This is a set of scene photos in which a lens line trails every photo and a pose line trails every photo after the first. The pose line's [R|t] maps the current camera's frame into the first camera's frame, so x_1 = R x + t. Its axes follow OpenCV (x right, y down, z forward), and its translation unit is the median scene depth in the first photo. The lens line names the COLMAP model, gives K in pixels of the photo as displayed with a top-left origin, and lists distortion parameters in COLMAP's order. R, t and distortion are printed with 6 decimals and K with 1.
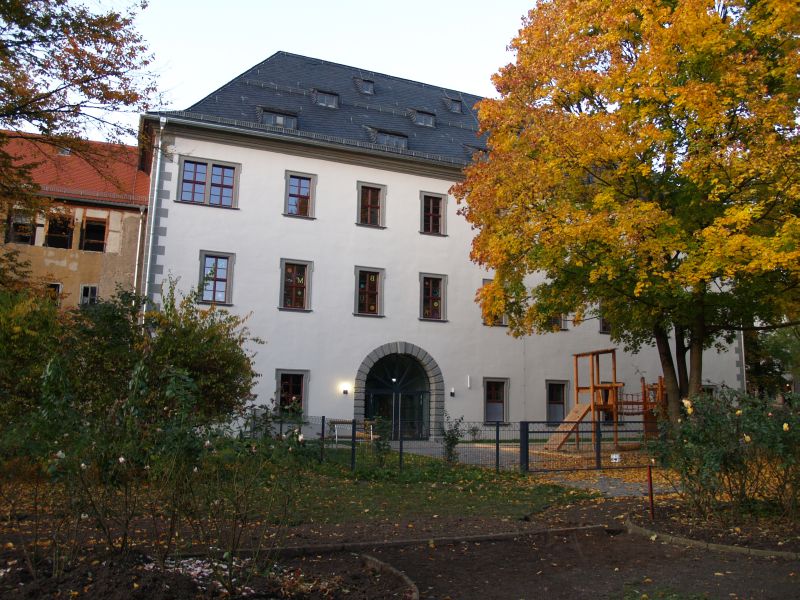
lens RADIAL K [[670.5, 0, 400.0], [0, 670.5, 300.0], [0, 0, 1]] dist [-0.100416, 0.020124]
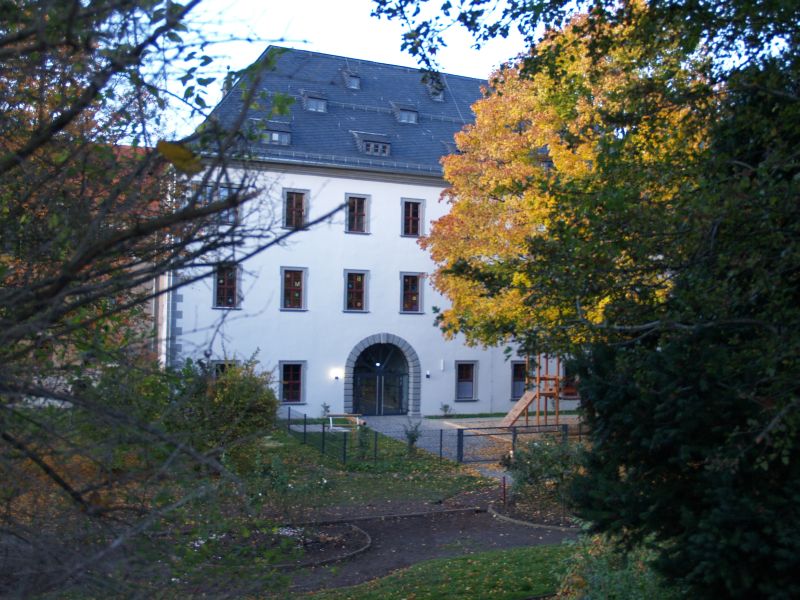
lens RADIAL K [[822.2, 0, 400.0], [0, 822.2, 300.0], [0, 0, 1]] dist [-0.104409, -0.003251]
pose [[0.999995, 0.000930, 0.002918, 0.025780], [-0.001309, 0.991128, 0.132908, -0.185059], [-0.002768, -0.132911, 0.991124, -0.412581]]
